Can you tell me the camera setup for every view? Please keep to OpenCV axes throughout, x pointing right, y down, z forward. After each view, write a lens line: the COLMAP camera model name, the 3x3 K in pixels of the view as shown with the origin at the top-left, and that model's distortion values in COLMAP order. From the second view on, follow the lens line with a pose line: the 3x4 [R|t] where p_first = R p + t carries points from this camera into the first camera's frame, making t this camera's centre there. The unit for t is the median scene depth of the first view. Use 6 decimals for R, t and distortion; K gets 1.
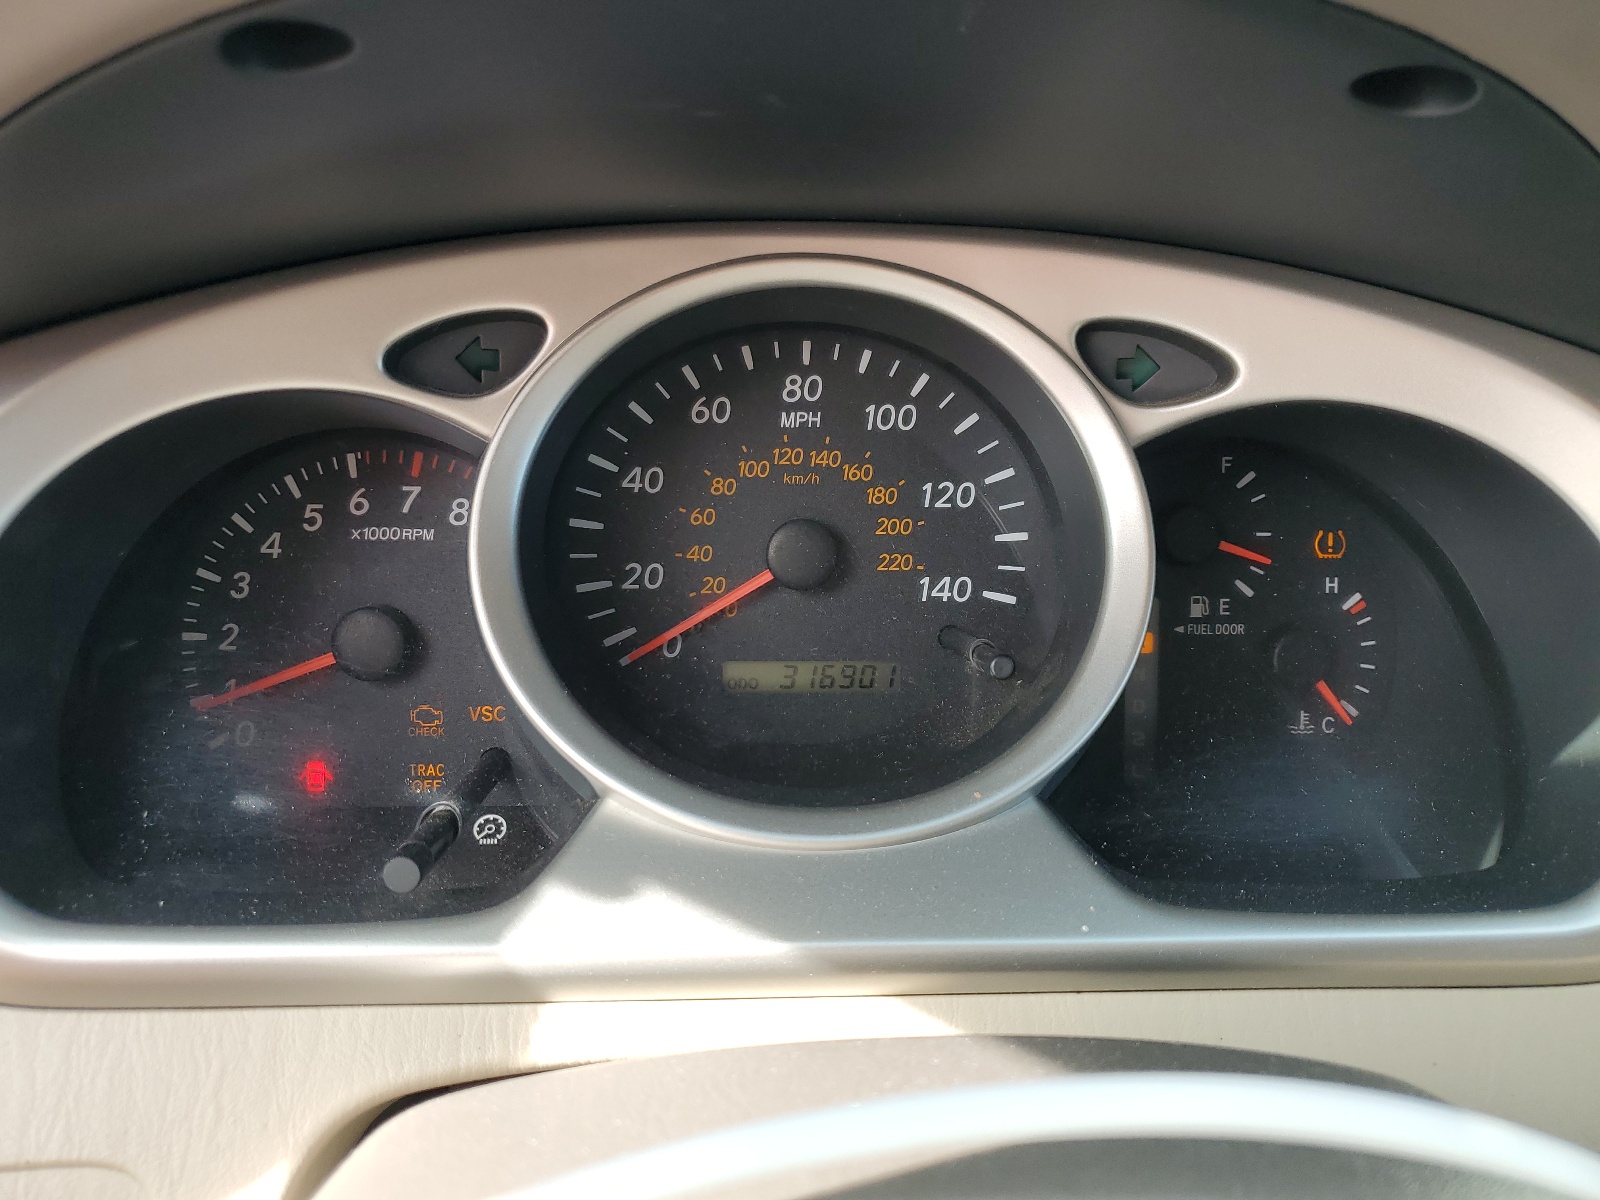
lens RADIAL K [[1209.8, 0, 799.0], [0, 1209.8, 598.5], [0, 0, 1]] dist [0.003275, 0.001724]
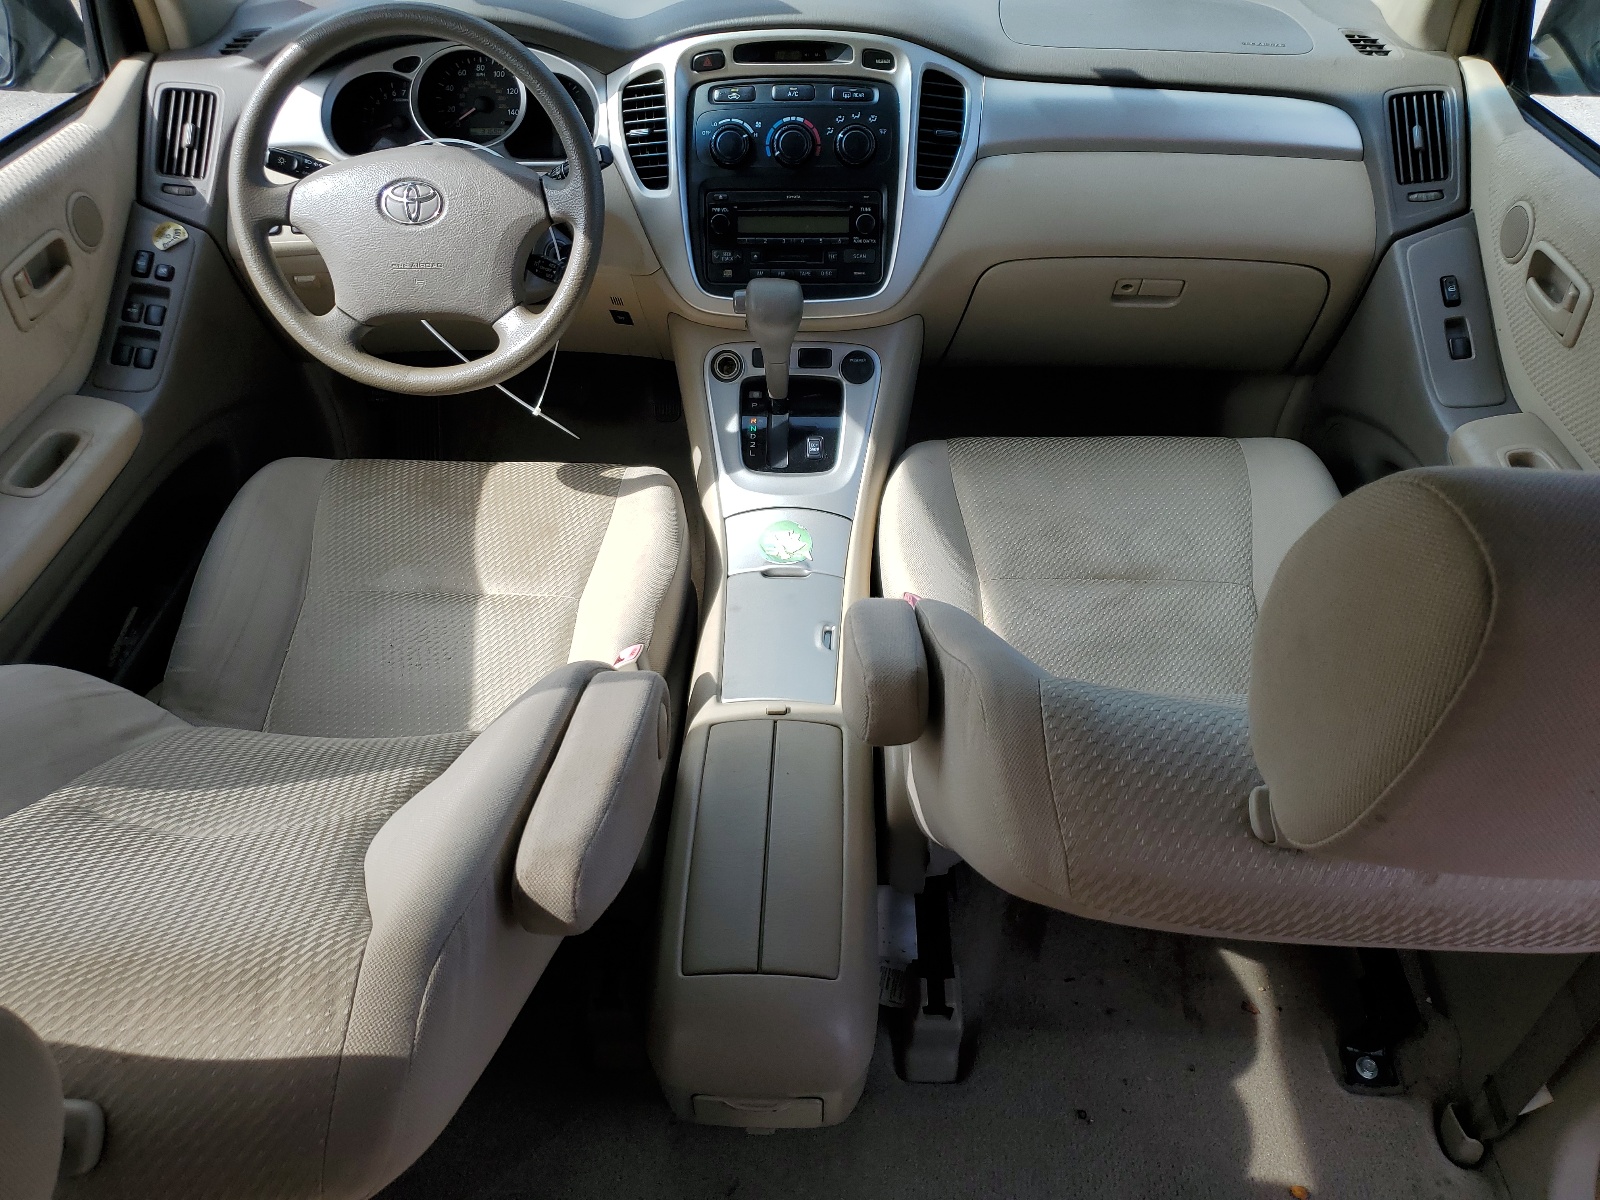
lens RADIAL K [[1209.8, 0, 802.0], [0, 1209.8, 600.3], [0, 0, 1]] dist [0.003275, 0.001724]
pose [[0.996309, 0.028358, -0.081017, 2.085431], [-0.004263, 0.959031, 0.283270, 0.592055], [0.085730, -0.281879, 0.955612, -4.949476]]
